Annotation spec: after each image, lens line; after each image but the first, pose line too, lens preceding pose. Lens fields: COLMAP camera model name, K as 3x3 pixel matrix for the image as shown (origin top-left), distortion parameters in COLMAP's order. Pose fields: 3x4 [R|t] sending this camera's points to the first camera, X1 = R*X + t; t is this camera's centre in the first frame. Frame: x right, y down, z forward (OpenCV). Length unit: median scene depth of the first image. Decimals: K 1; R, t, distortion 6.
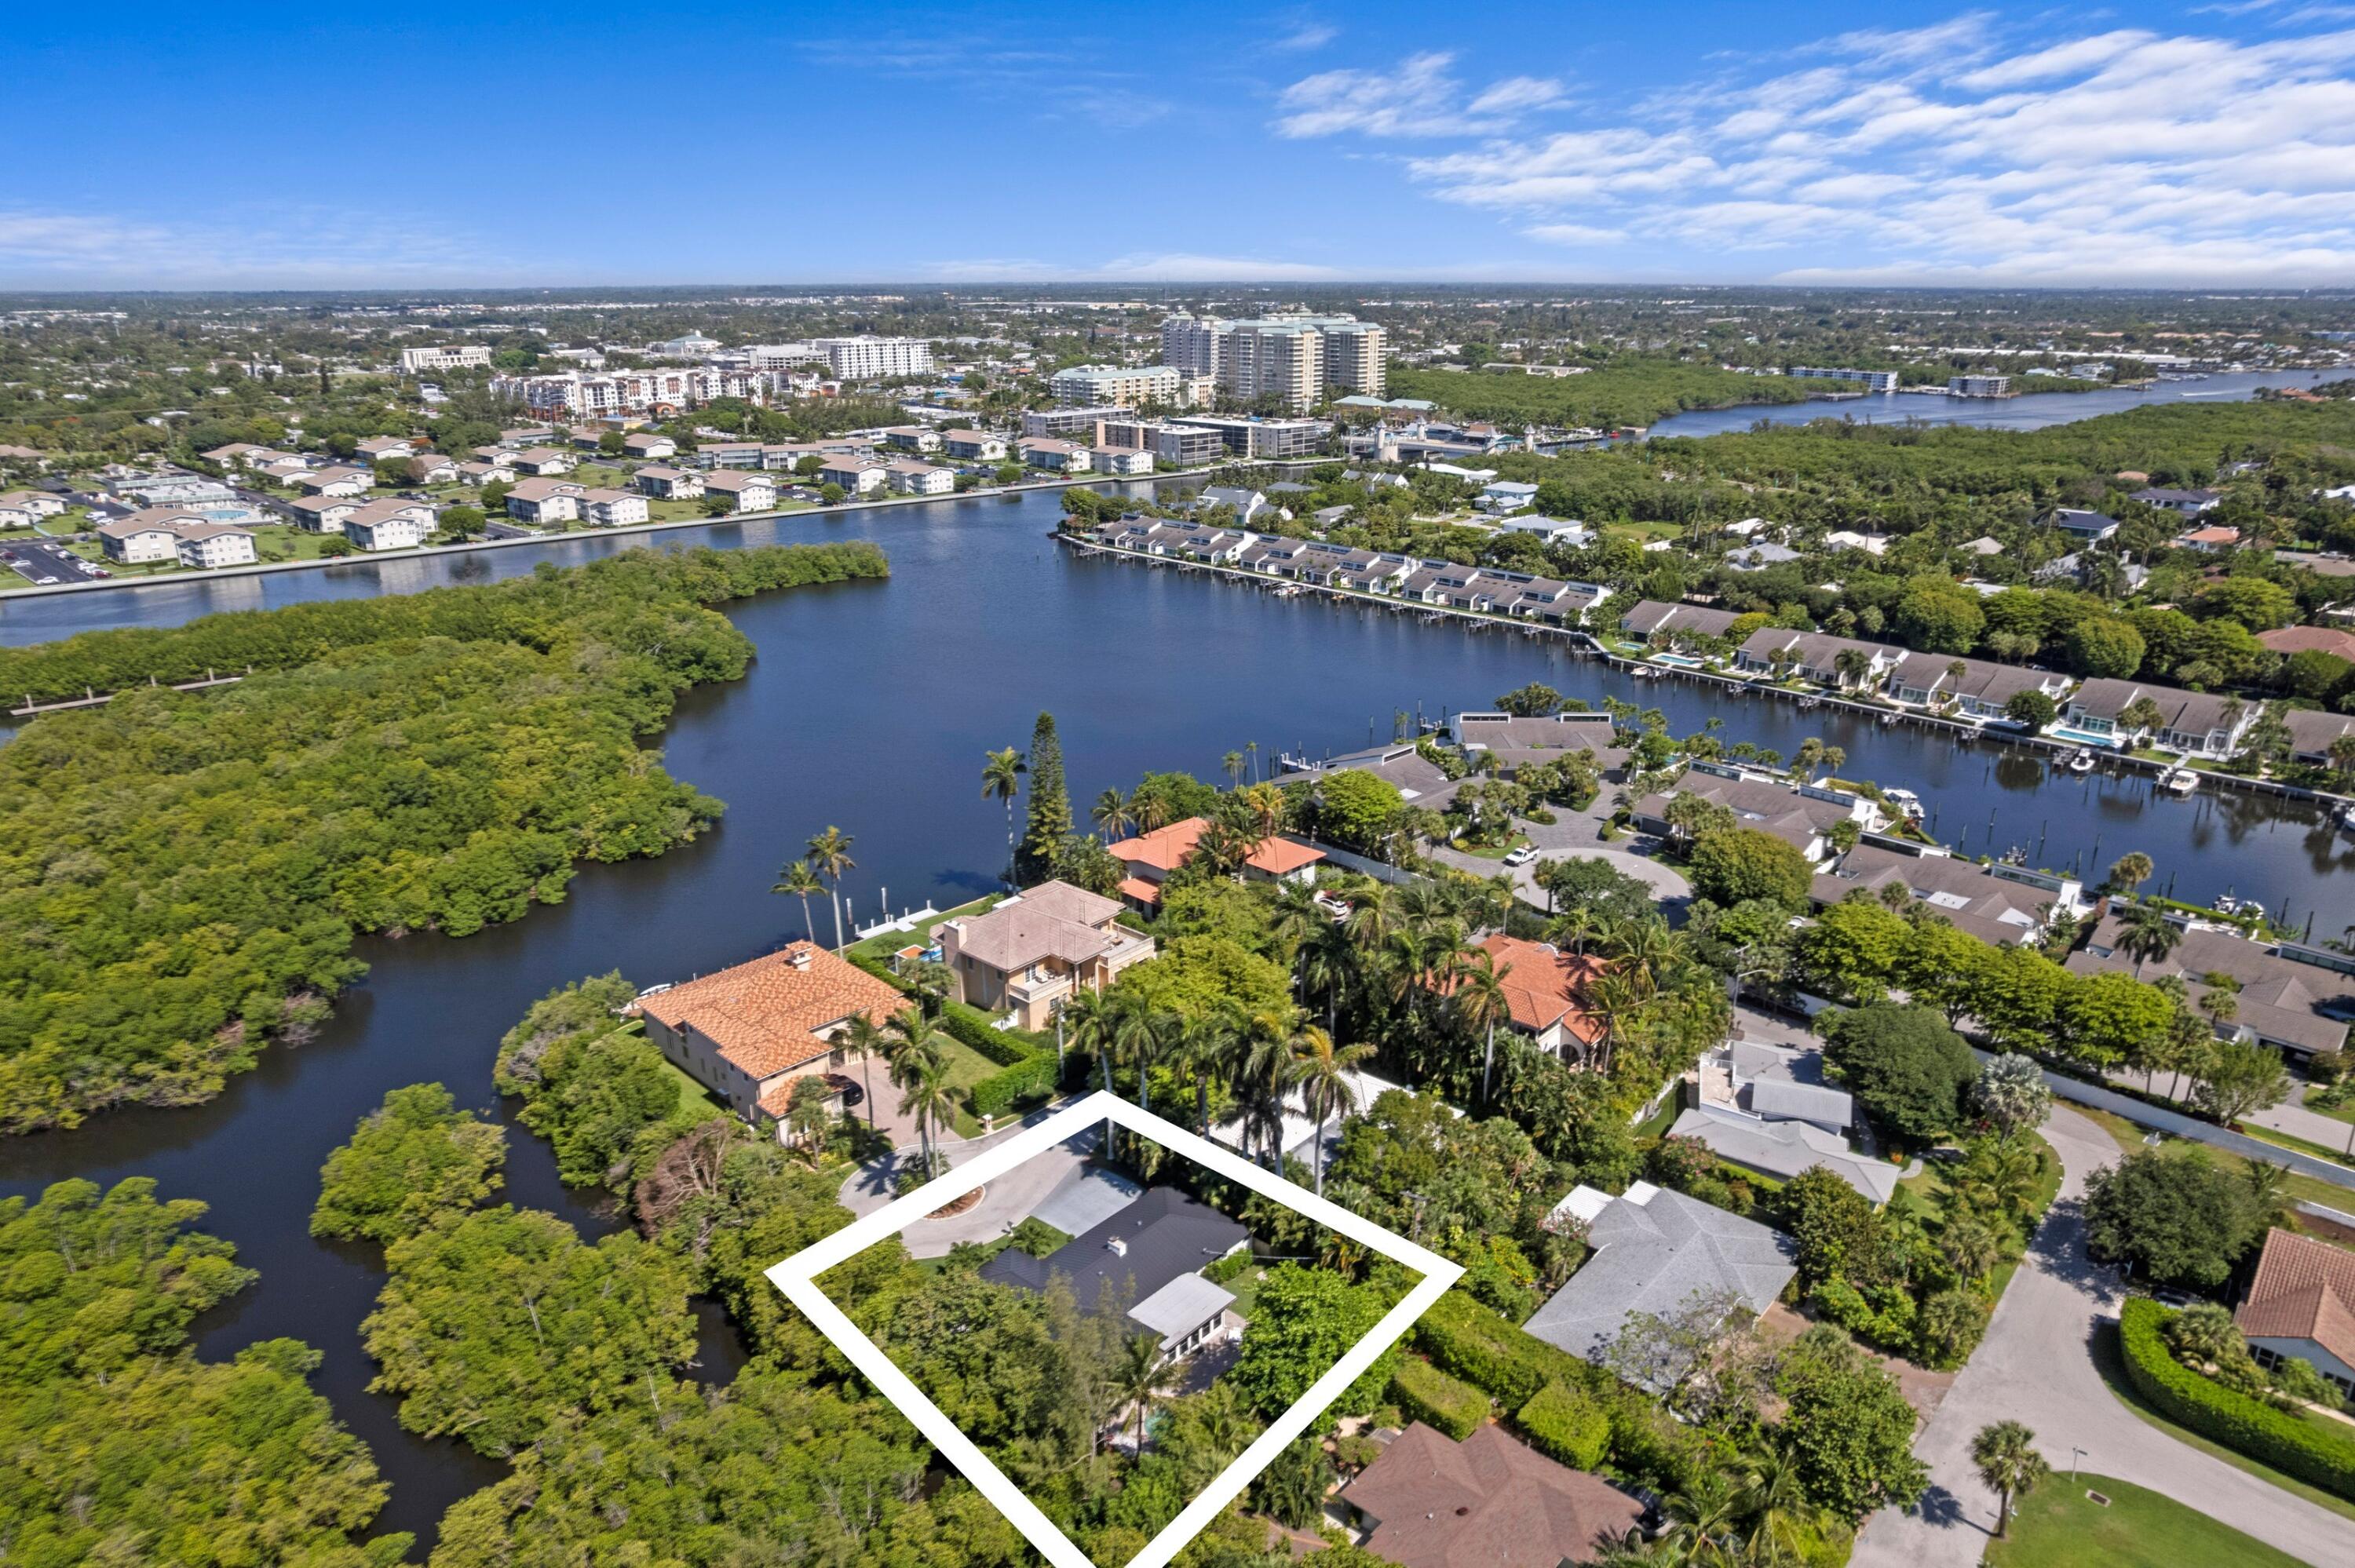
lens RADIAL K [[1524.4, 0, 1174.6], [0, 1524.4, 789.3], [0, 0, 1]] dist [-0.064476, 0.059544]
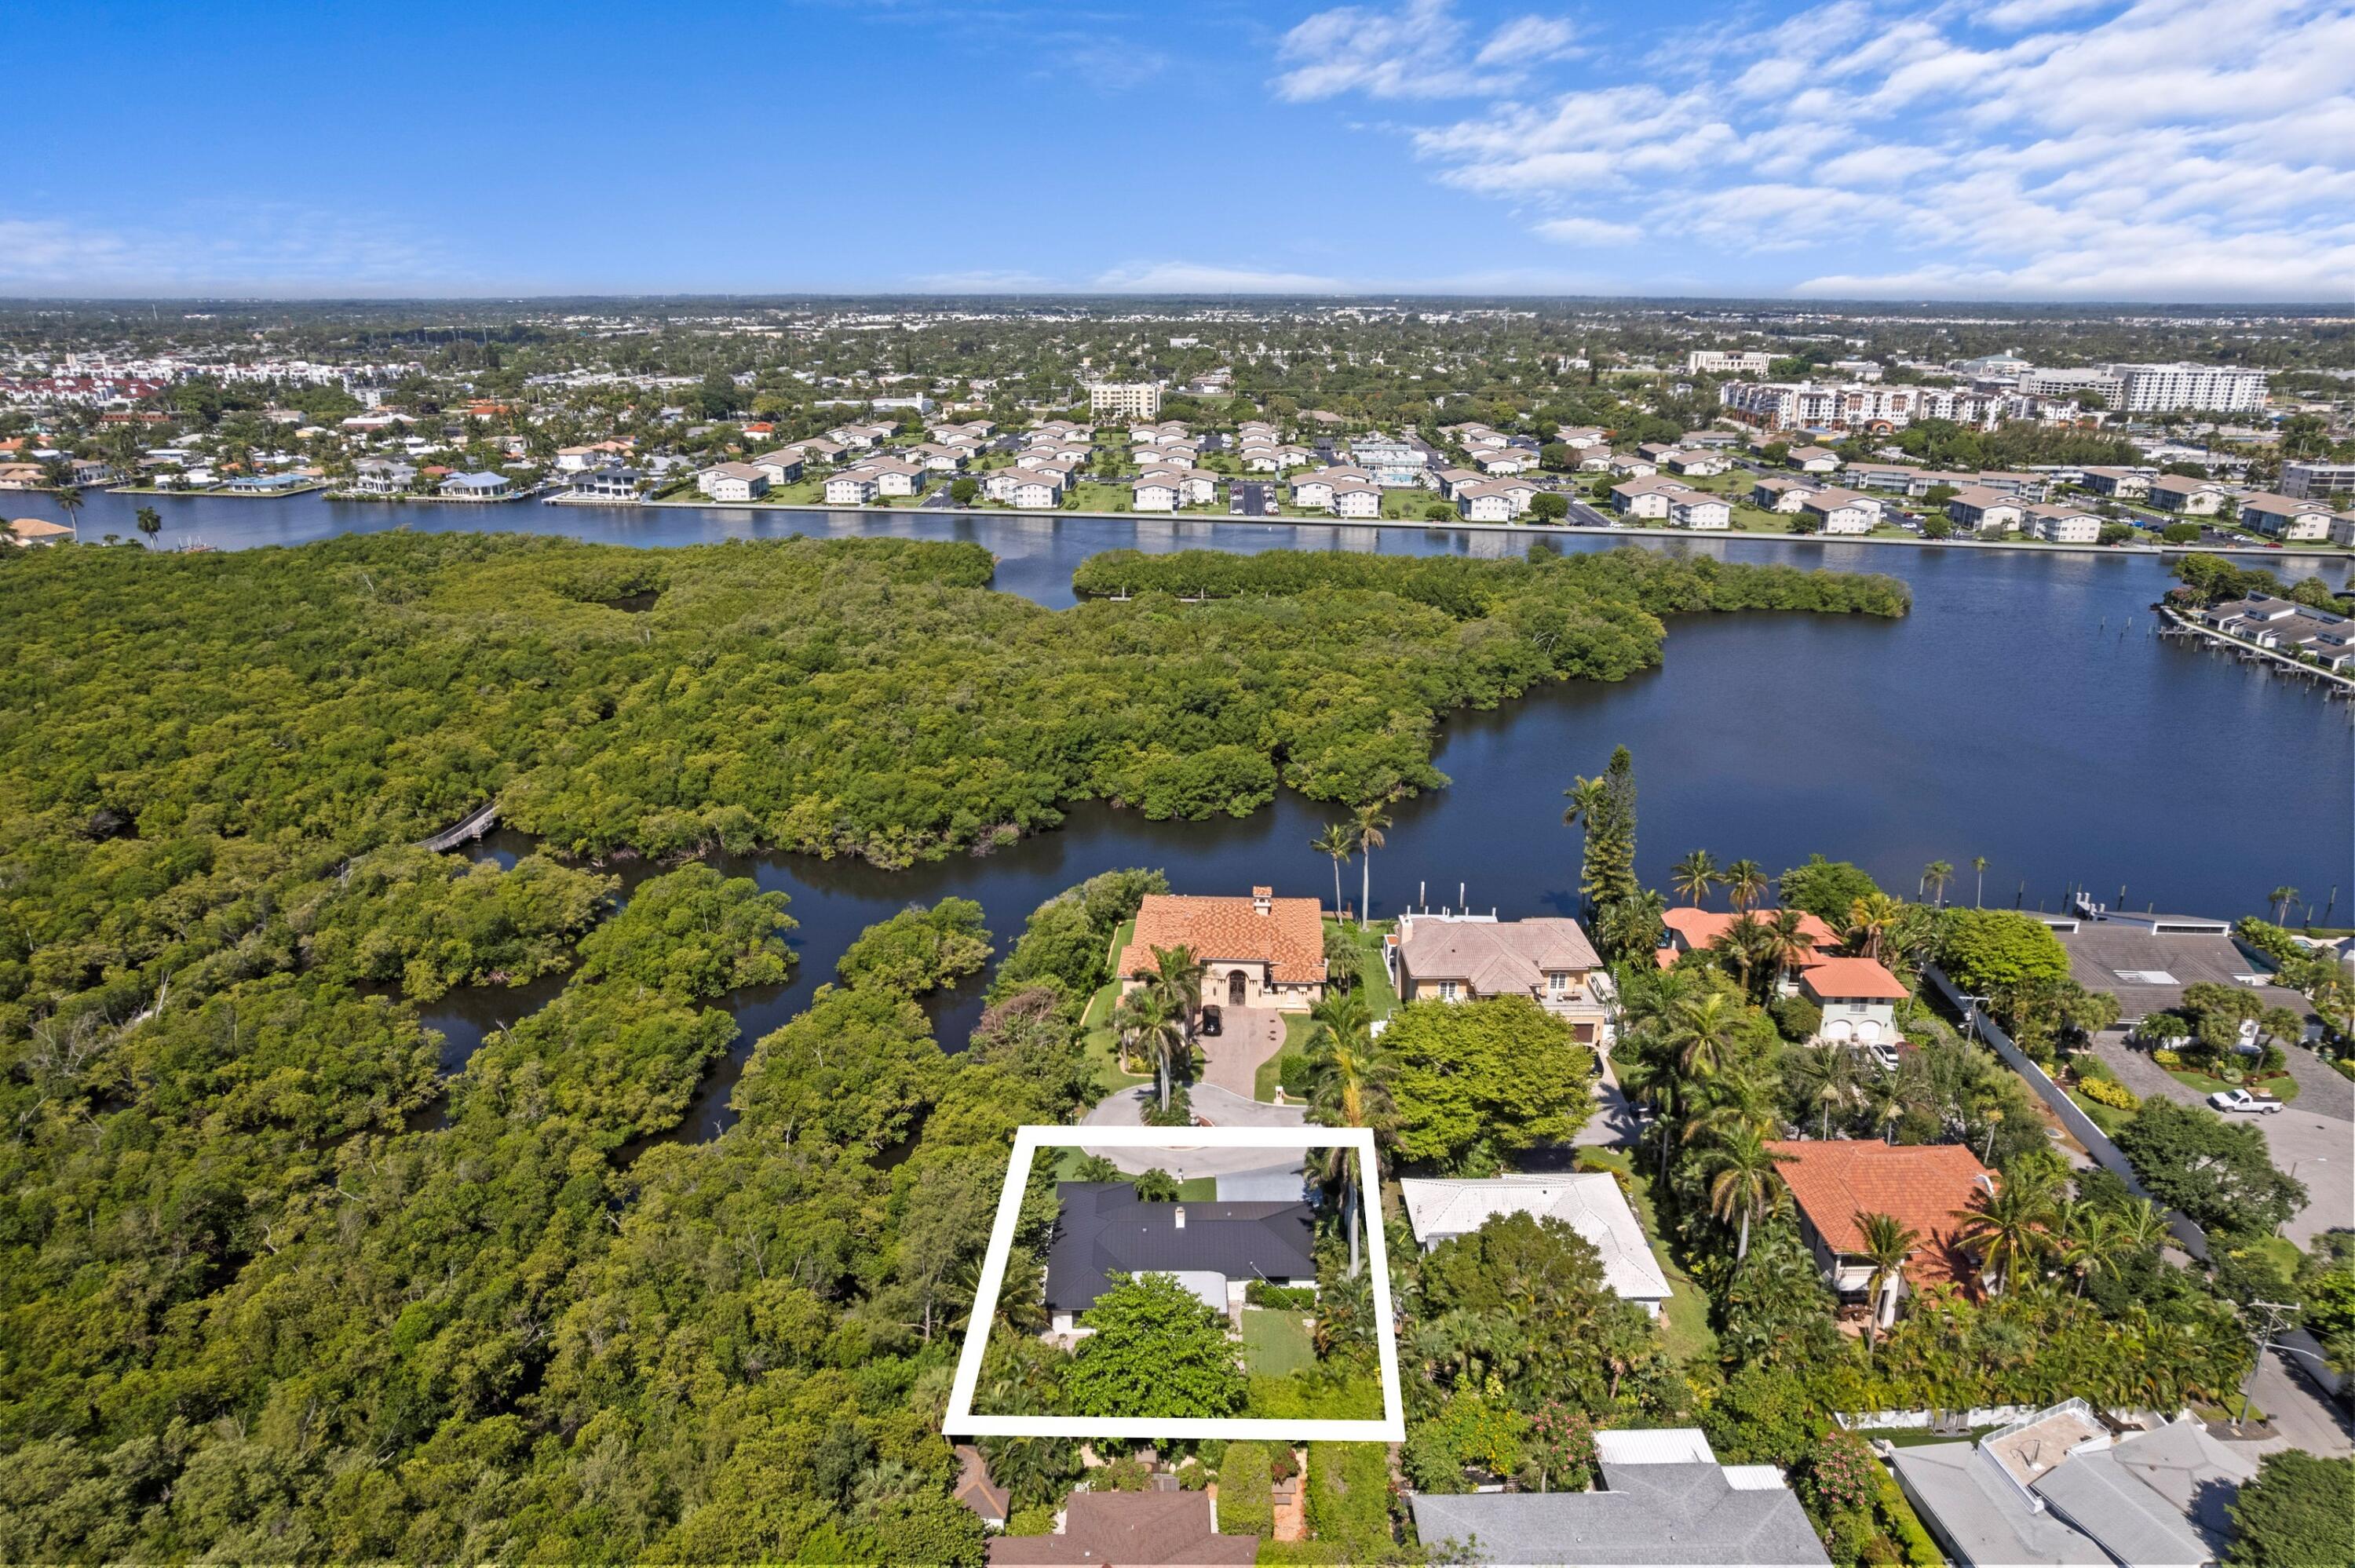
lens RADIAL K [[1515.0, 0, 1176.7], [0, 1515.0, 784.3], [0, 0, 1]] dist [-0.077422, 0.072070]
pose [[0.670842, 0.237225, -0.702634, 0.189273], [-0.242595, 0.965527, 0.094366, -0.024084], [0.700799, 0.107151, 0.705266, 0.077020]]
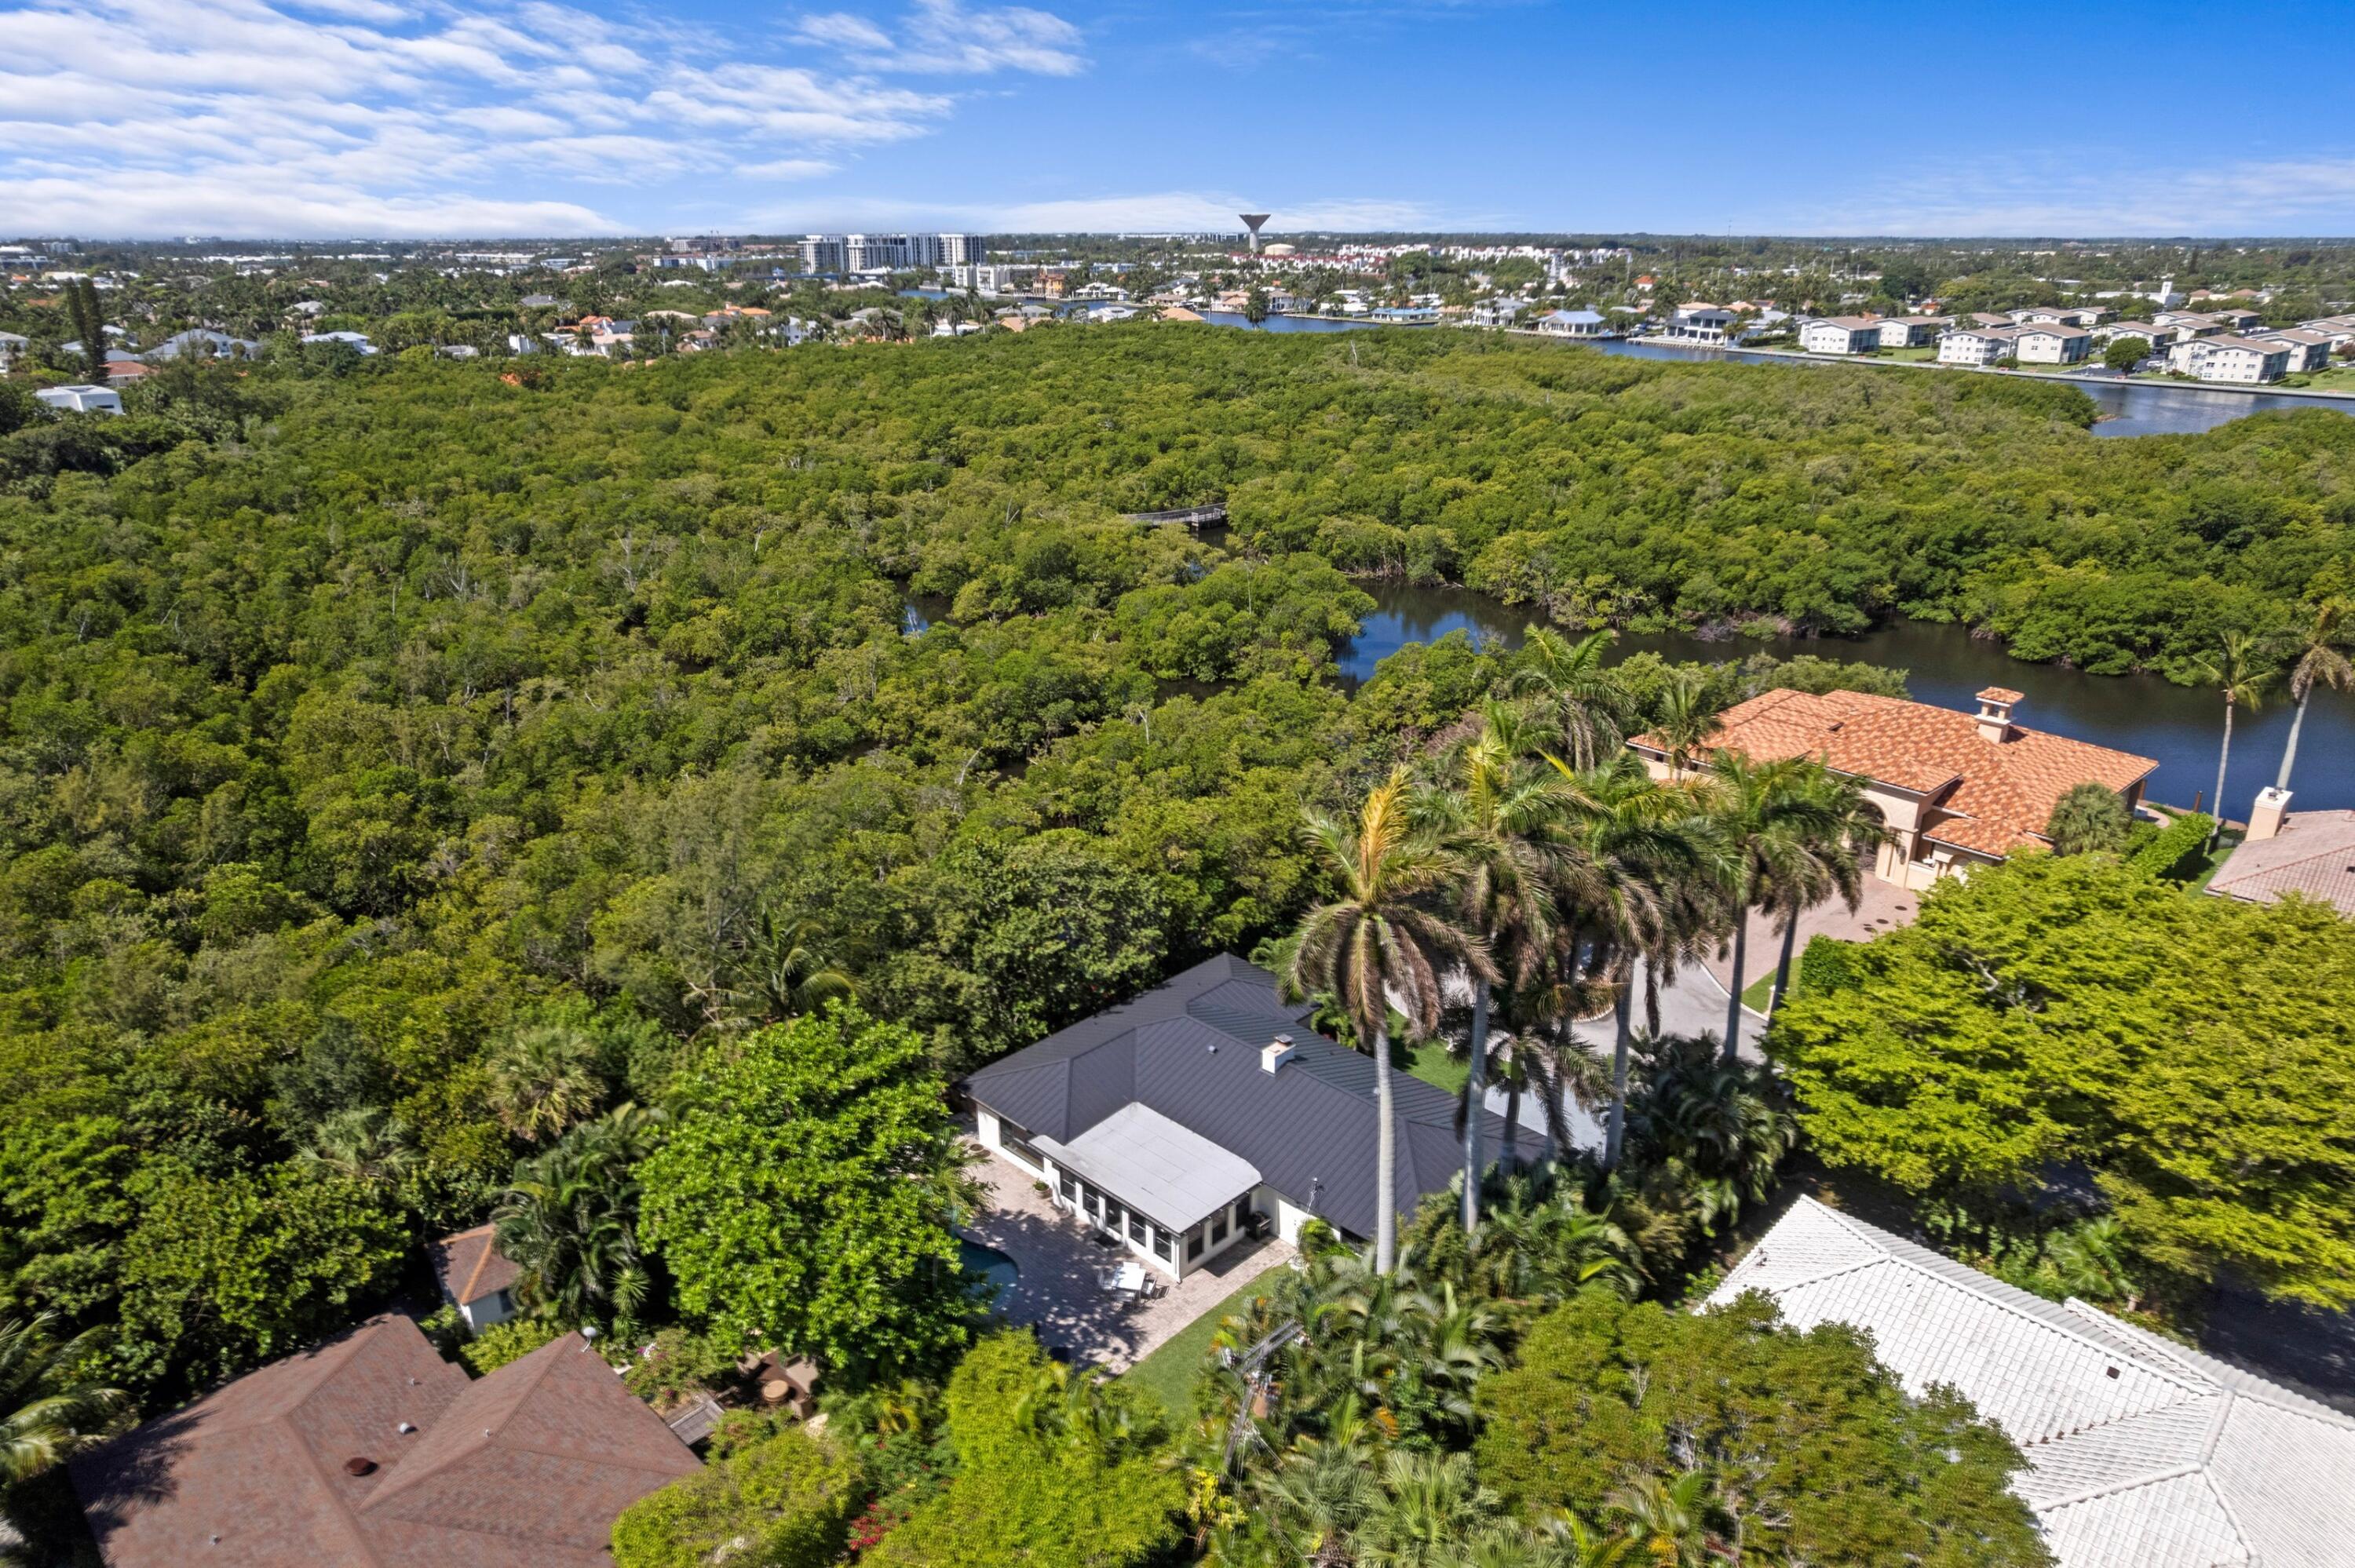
lens RADIAL K [[1520.7, 0, 1177.0], [0, 1520.7, 784.0], [0, 0, 1]] dist [-0.079026, 0.077324]
pose [[-0.044219, 0.347712, -0.936558, 0.130300], [-0.323492, 0.881982, 0.342724, 0.016344], [0.945197, 0.318124, 0.073482, 0.279774]]
